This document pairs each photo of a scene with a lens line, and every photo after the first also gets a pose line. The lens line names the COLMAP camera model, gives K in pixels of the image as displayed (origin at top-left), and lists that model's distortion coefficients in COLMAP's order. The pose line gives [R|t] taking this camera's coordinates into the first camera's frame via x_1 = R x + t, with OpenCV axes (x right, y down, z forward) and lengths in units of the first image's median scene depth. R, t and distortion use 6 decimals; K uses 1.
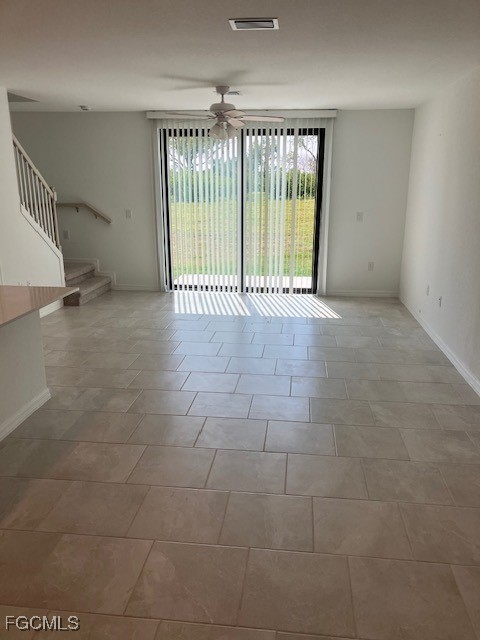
lens RADIAL K [[520.6, 0, 240.0], [0, 520.6, 320.0], [0, 0, 1]] dist [0.007296, -0.002786]
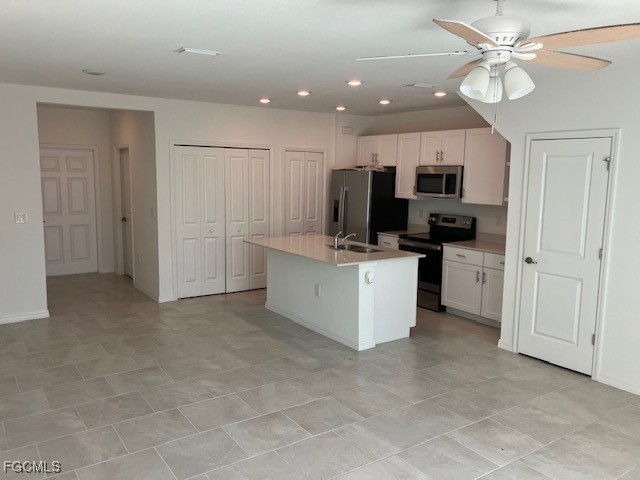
lens RADIAL K [[520.6, 0, 320.0], [0, 520.6, 240.0], [0, 0, 1]] dist [0.007296, -0.002786]
pose [[-0.747656, 0.057495, -0.661593, 0.332365], [-0.200075, 0.930454, 0.306962, -0.301737], [0.633231, 0.361869, -0.684156, 1.119026]]
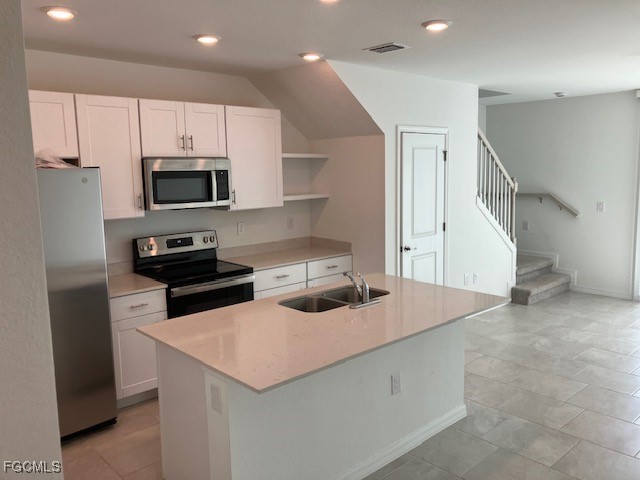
lens RADIAL K [[520.6, 0, 320.0], [0, 520.6, 240.0], [0, 0, 1]] dist [0.007296, -0.002786]
pose [[0.755989, 0.056976, -0.652100, 0.004367], [-0.138261, 0.987628, -0.073995, -0.028558], [0.639816, 0.146100, 0.754513, 0.085099]]
